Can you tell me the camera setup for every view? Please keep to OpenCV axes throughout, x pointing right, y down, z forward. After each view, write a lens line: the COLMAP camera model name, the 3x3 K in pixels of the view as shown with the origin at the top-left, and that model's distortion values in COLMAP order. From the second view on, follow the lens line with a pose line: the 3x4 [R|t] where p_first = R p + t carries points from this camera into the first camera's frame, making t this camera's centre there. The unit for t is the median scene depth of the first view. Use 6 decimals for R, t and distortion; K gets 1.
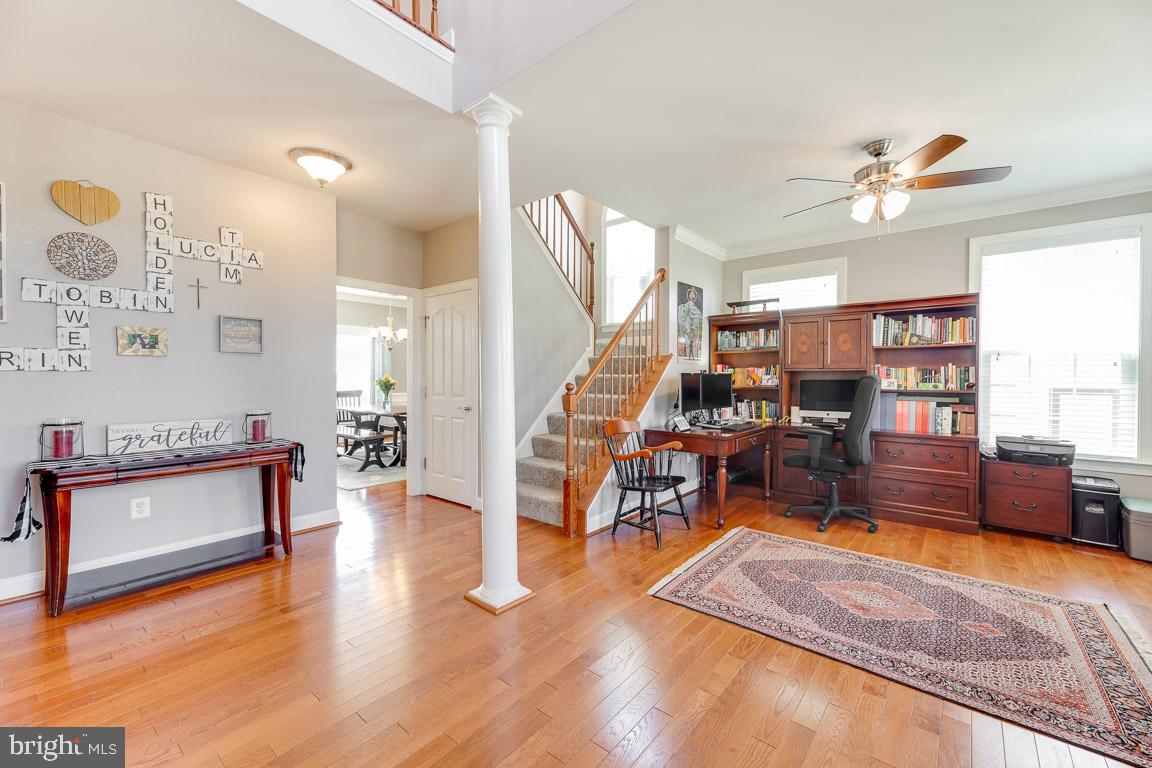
lens RADIAL K [[459.1, 0, 575.1], [0, 459.1, 381.3], [0, 0, 1]] dist [-0.000041, 0.000019]
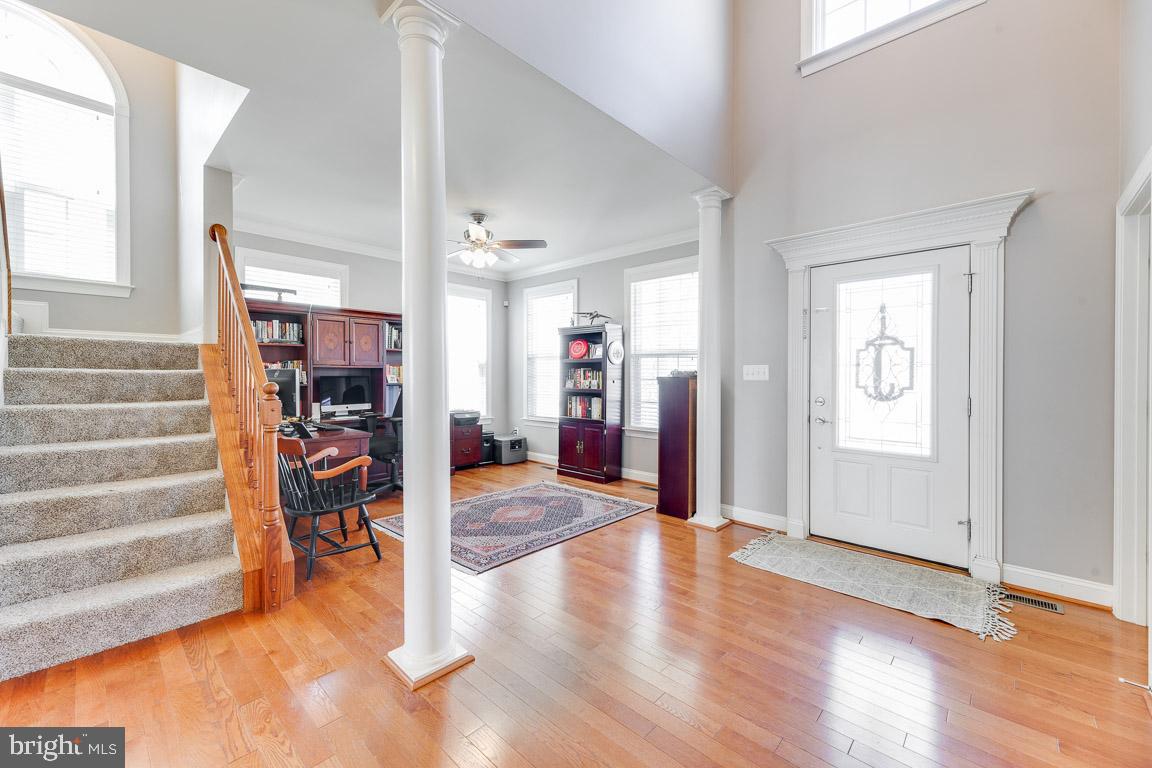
lens RADIAL K [[459.1, 0, 576.1], [0, 459.1, 378.3], [0, 0, 1]] dist [-0.000041, 0.000019]
pose [[0.051165, -0.012104, 0.998617, -0.613491], [0.007774, 0.999901, 0.011722, -0.007662], [-0.998660, 0.007164, 0.051254, 0.476859]]
